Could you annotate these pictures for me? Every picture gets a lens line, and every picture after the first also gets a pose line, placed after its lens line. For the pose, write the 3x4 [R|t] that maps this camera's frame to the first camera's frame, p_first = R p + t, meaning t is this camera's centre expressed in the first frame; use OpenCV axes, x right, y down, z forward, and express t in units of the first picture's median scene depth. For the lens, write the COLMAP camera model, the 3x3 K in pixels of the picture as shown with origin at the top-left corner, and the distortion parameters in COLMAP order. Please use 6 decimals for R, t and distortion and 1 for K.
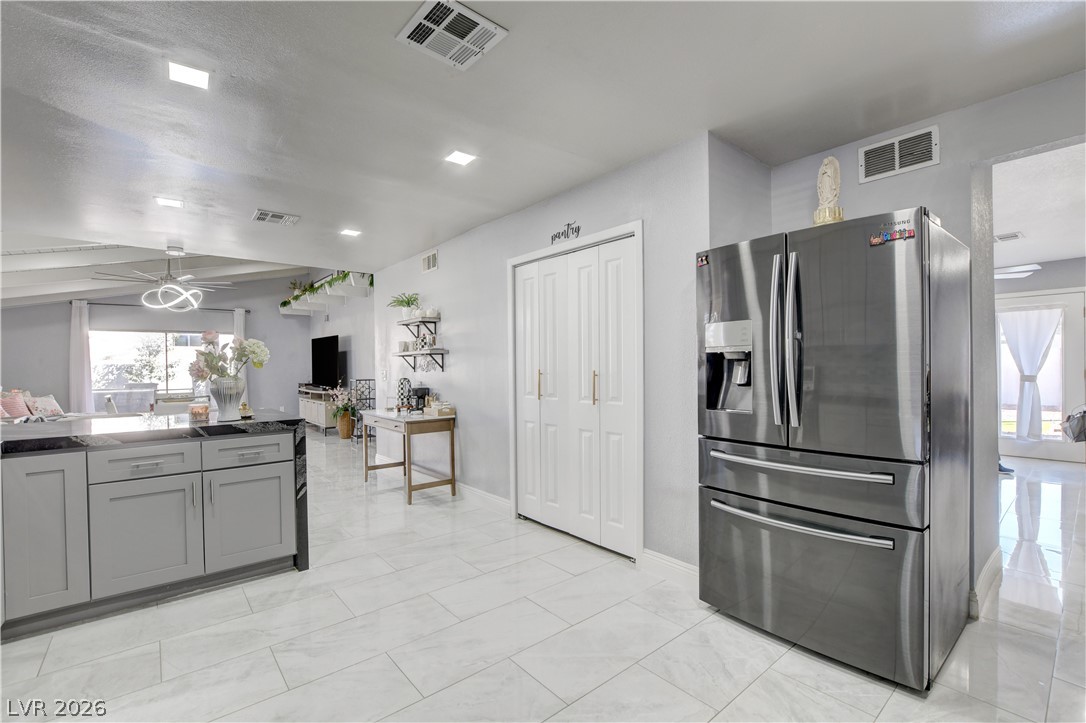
lens RADIAL K [[481.6, 0, 544.2], [0, 481.6, 366.7], [0, 0, 1]] dist [-0.023954, 0.003333]
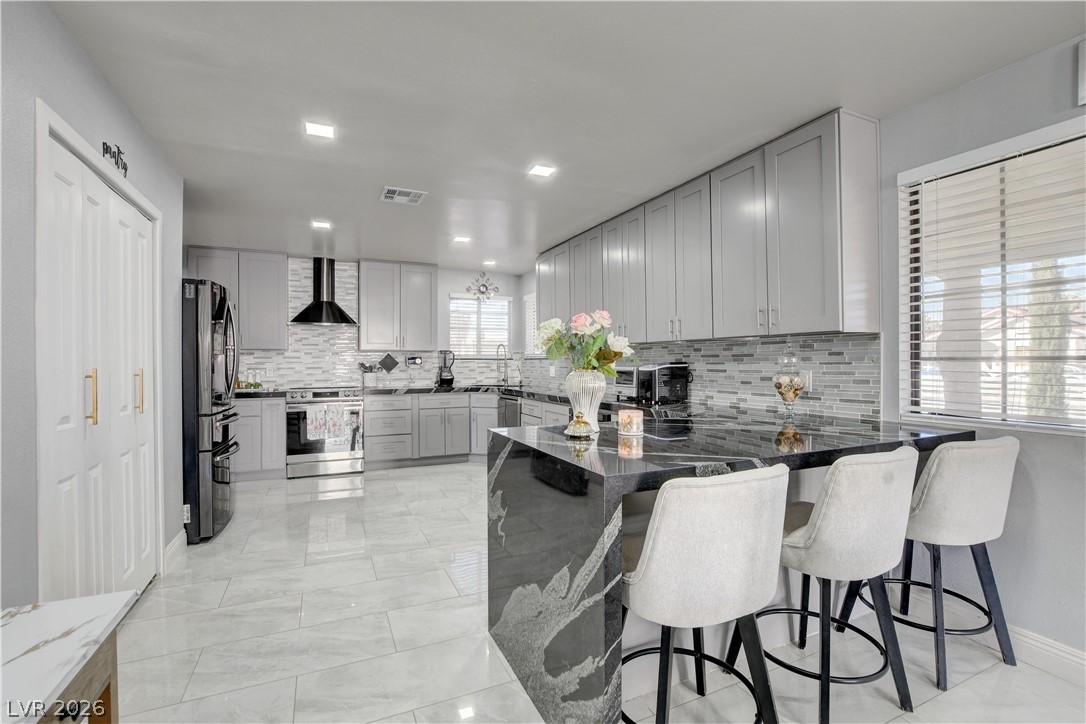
lens RADIAL K [[481.6, 0, 542.0], [0, 481.6, 368.9], [0, 0, 1]] dist [-0.023954, 0.003333]
pose [[-0.964198, 0.011262, 0.264943, -0.809481], [0.015906, 0.999755, 0.015388, 0.006652], [-0.264705, 0.019051, -0.964141, 1.766377]]
